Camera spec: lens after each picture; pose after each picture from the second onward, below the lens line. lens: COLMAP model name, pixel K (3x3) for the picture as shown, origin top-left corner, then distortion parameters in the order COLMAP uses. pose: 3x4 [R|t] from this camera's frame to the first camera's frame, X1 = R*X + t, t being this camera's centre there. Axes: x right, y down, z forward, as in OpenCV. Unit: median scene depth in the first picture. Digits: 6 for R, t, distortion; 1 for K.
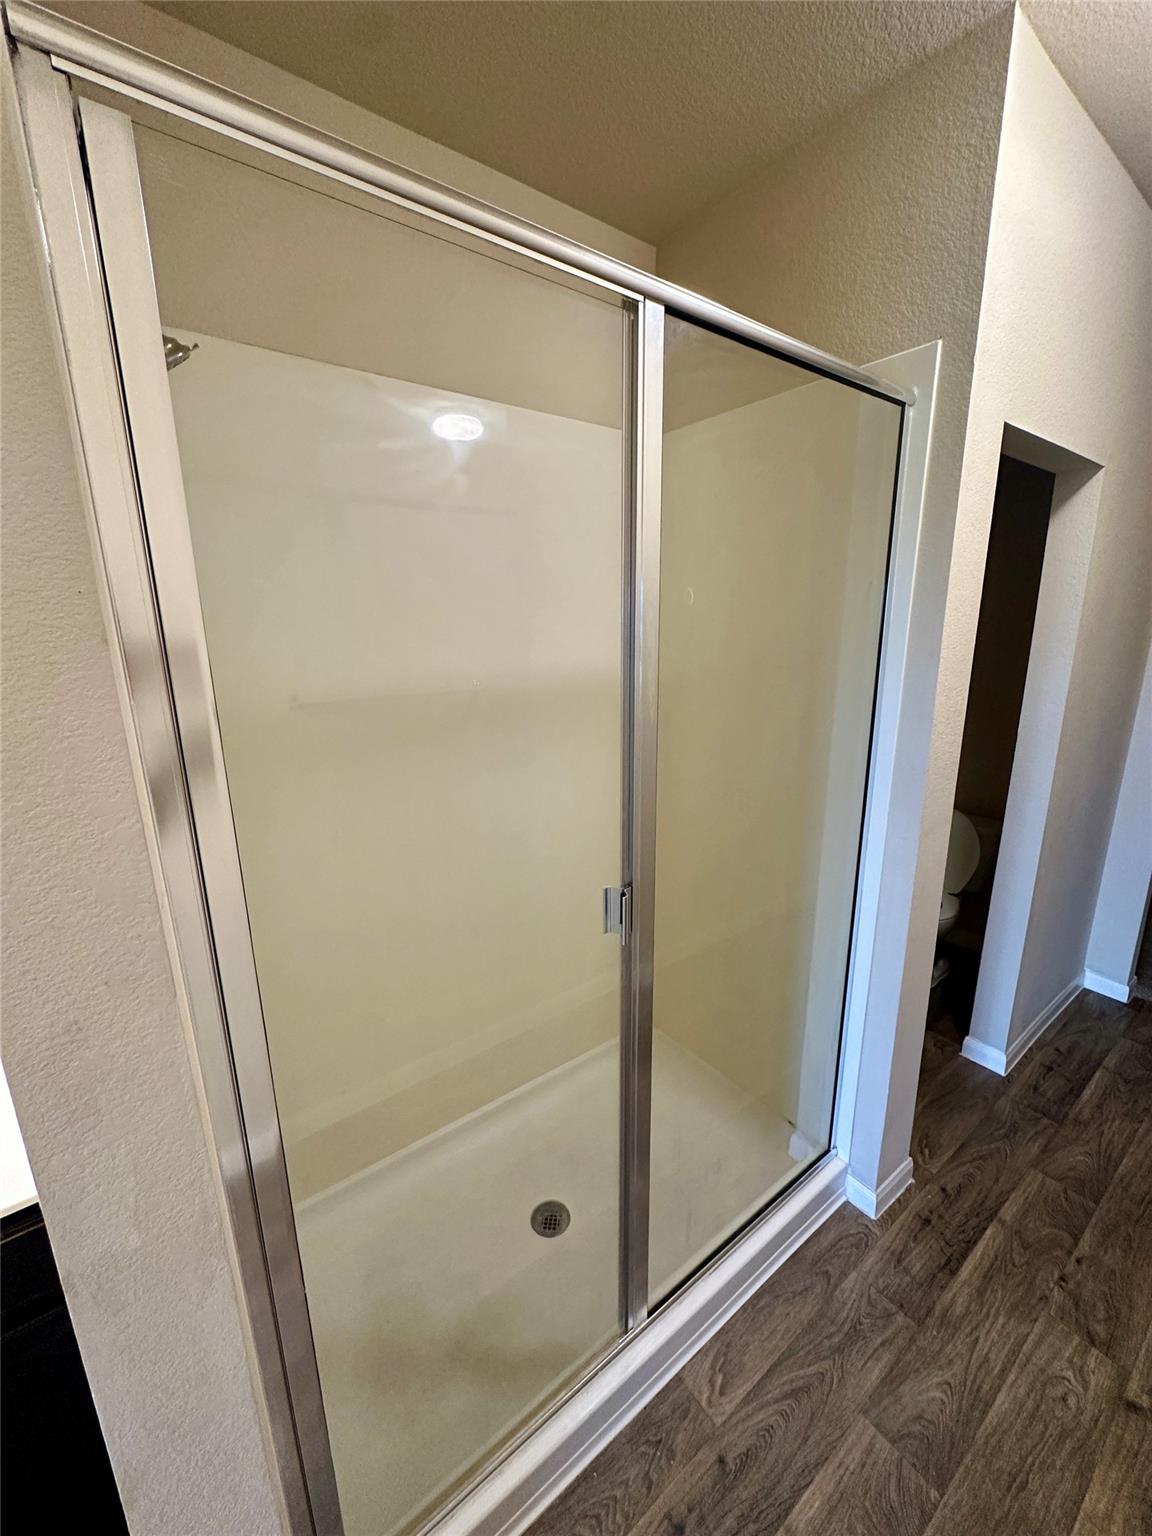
lens RADIAL K [[602.7, 0, 580.4], [0, 602.7, 805.2], [0, 0, 1]] dist [-0.002309, 0.000146]
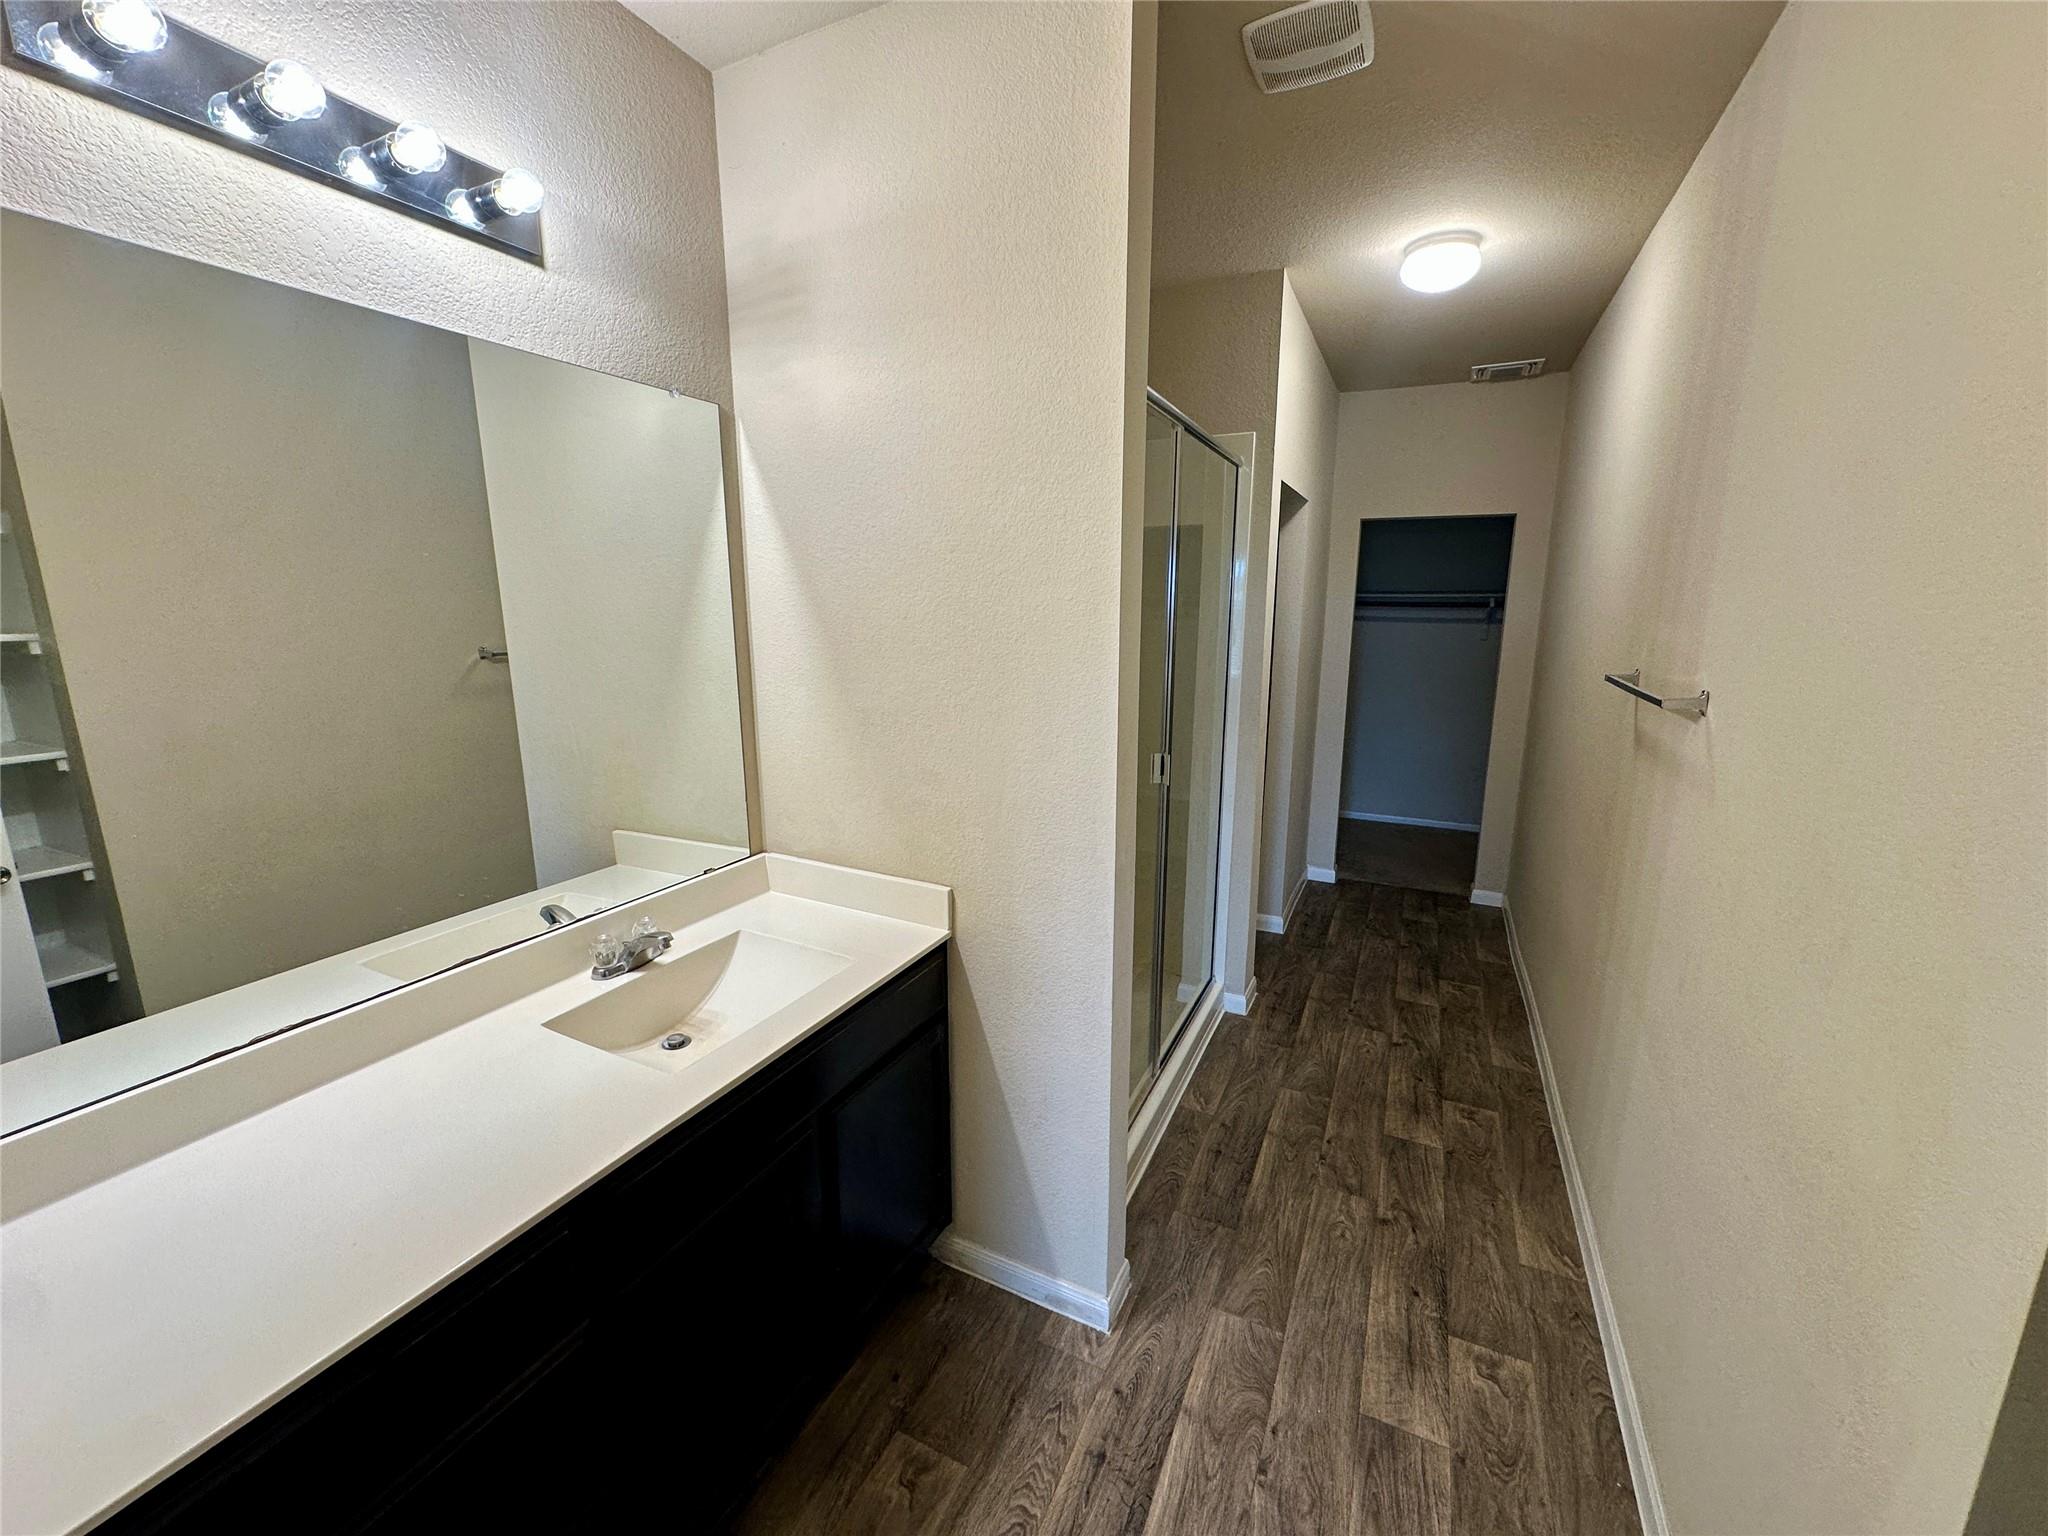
lens RADIAL K [[816.2, 0, 1025.1], [0, 816.2, 763.1], [0, 0, 1]] dist [-0.002960, 0.000371]
pose [[0.892078, -0.081272, 0.444514, -0.443942], [0.127359, 0.989035, -0.074763, 0.097923], [-0.433564, 0.123307, 0.892647, -0.322740]]
